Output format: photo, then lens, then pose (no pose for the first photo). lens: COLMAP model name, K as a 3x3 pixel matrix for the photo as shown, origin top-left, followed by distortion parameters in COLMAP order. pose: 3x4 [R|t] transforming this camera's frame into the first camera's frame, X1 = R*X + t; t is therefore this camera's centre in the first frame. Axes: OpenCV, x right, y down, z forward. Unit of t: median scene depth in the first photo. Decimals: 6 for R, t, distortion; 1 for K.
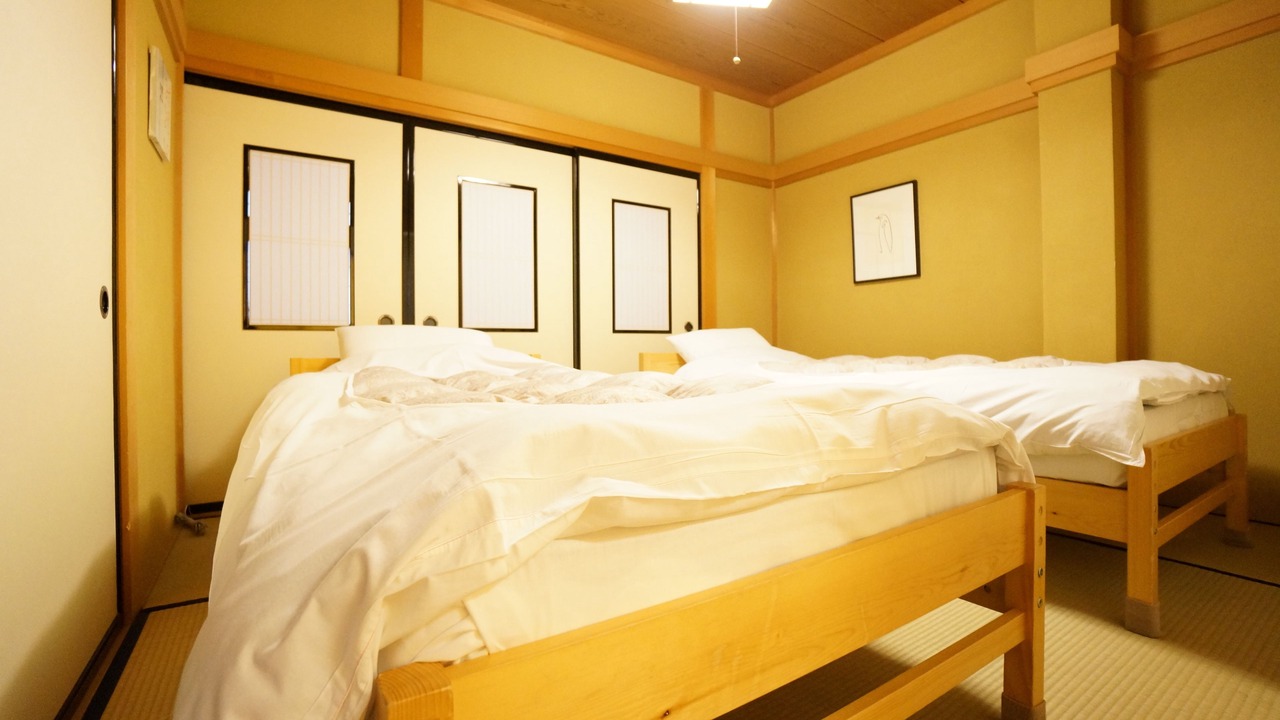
lens RADIAL K [[565.7, 0, 641.5], [0, 565.7, 344.7], [0, 0, 1]] dist [-0.055931, 0.018652]
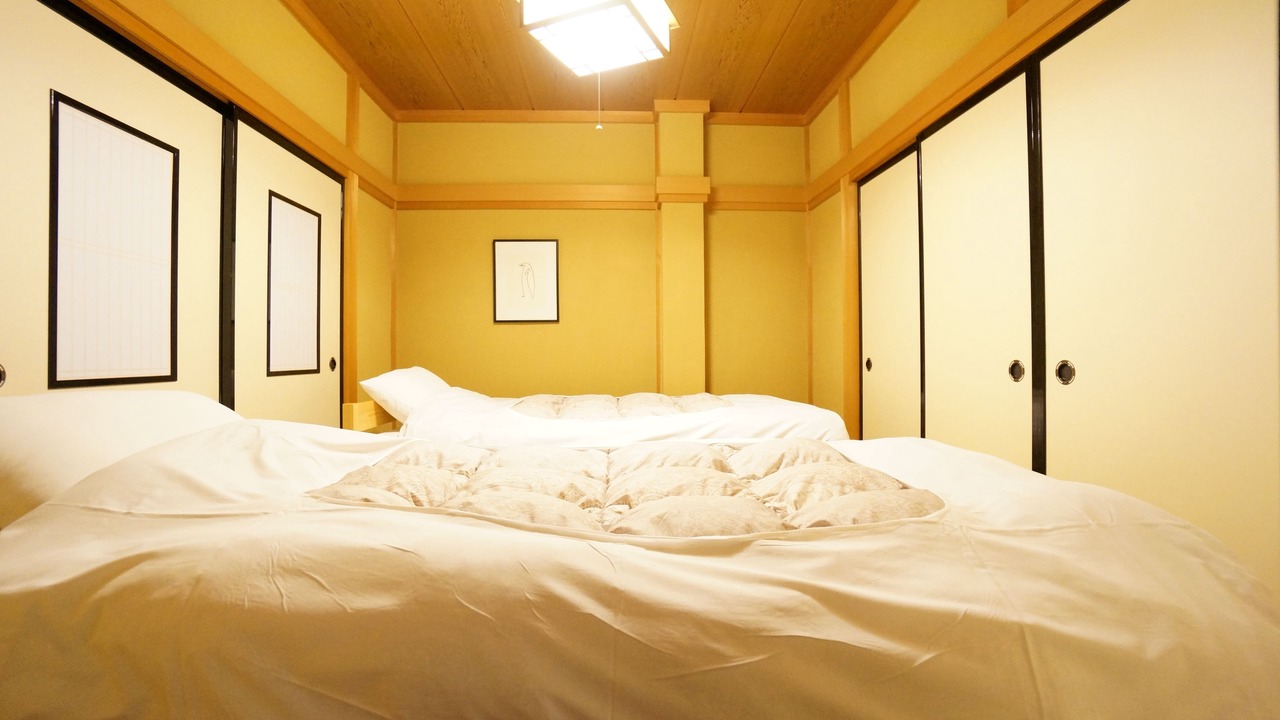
lens RADIAL K [[565.7, 0, 641.5], [0, 565.7, 344.7], [0, 0, 1]] dist [-0.055931, 0.018652]
pose [[0.502733, 0.015651, 0.864300, -0.419575], [0.004648, 0.999773, -0.020807, -0.044024], [-0.864430, 0.014478, 0.502546, 0.235870]]
